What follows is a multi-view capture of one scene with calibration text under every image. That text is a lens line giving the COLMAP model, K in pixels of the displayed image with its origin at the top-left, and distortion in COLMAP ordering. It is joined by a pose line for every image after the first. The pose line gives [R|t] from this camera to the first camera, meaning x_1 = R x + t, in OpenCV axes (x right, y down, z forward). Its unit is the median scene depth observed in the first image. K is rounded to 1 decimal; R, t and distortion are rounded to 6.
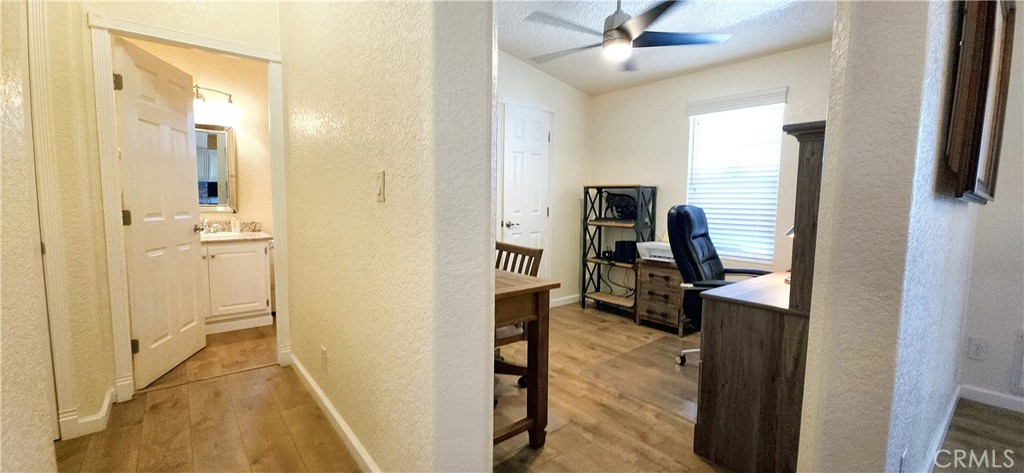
lens RADIAL K [[417.5, 0, 508.6], [0, 417.5, 234.1], [0, 0, 1]] dist [0.009112, -0.005505]
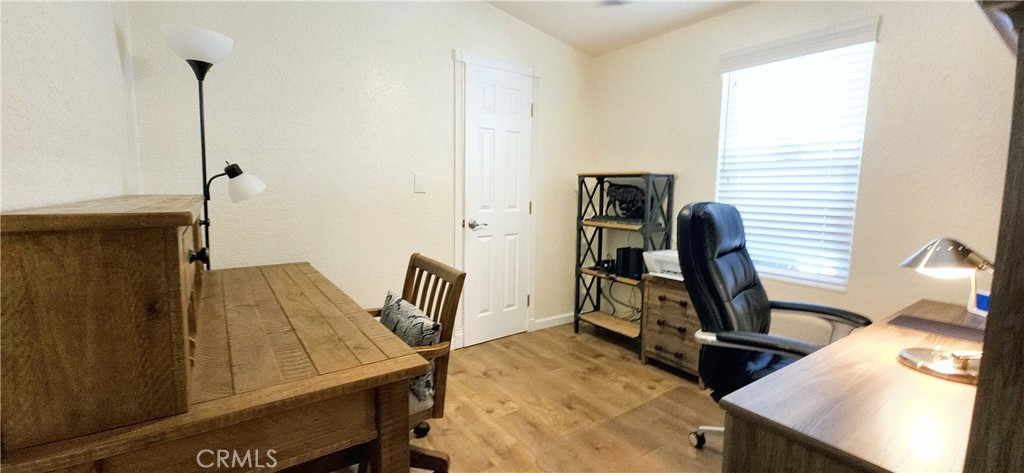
lens RADIAL K [[417.5, 0, 508.7], [0, 417.5, 234.1], [0, 0, 1]] dist [0.009112, -0.005505]
pose [[0.997161, 0.012201, -0.074297, 0.128001], [-0.010587, 0.999700, 0.022084, -0.024373], [0.074545, -0.021235, 0.996992, 0.262318]]
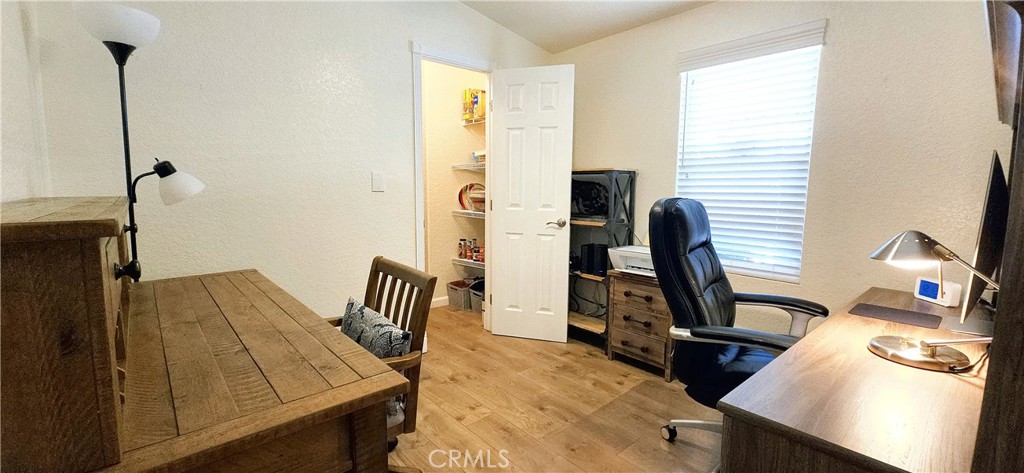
lens RADIAL K [[417.5, 0, 509.4], [0, 417.5, 234.2], [0, 0, 1]] dist [0.009112, -0.005505]
pose [[0.999325, -0.009090, 0.035600, 0.109371], [0.008081, 0.999565, 0.028367, -0.026453], [-0.035843, -0.028060, 0.998963, 0.281277]]
